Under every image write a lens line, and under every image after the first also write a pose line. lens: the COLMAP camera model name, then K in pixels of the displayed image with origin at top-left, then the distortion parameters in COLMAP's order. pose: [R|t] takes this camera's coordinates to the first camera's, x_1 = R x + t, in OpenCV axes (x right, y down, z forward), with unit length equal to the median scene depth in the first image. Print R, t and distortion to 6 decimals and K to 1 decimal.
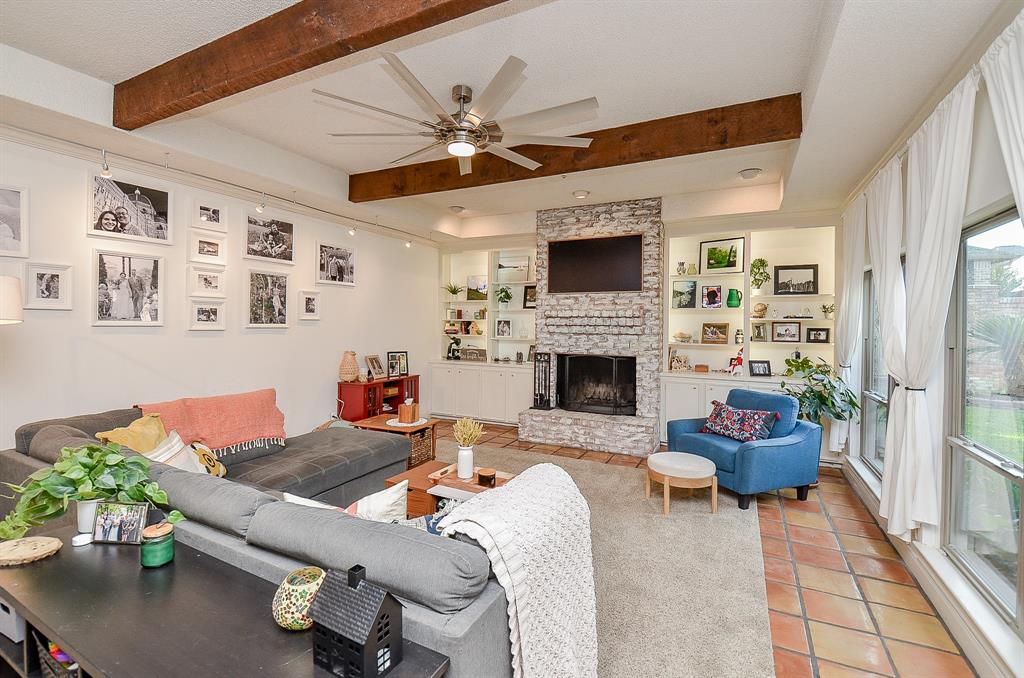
lens RADIAL K [[458.3, 0, 501.4], [0, 458.3, 325.0], [0, 0, 1]] dist [0.043721, -0.033632]
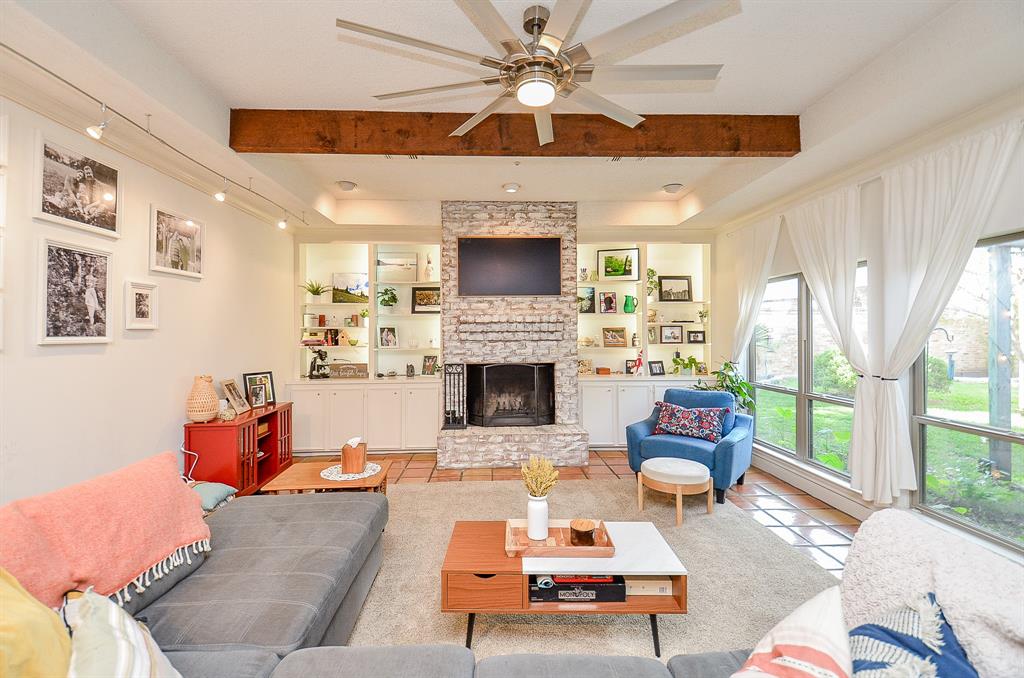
lens RADIAL K [[458.3, 0, 501.4], [0, 458.3, 325.0], [0, 0, 1]] dist [0.043721, -0.033632]
pose [[0.874102, -0.008565, 0.485666, -0.274108], [0.016137, 0.999805, -0.011412, -0.002082], [-0.485473, 0.017812, 0.874070, 0.205843]]
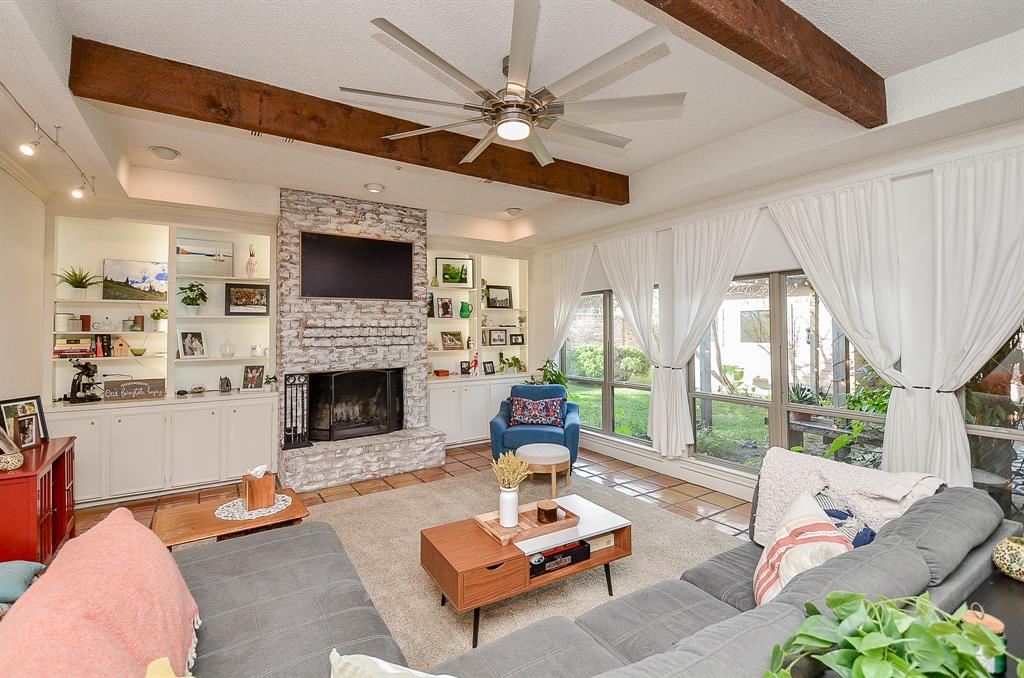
lens RADIAL K [[465.8, 0, 508.9], [0, 465.8, 316.6], [0, 0, 1]] dist [0.060533, -0.062056]
pose [[0.492921, 0.011519, 0.869998, -0.455384], [0.015537, 0.999636, -0.022038, -0.013094], [-0.869935, 0.024380, 0.492563, 0.320083]]
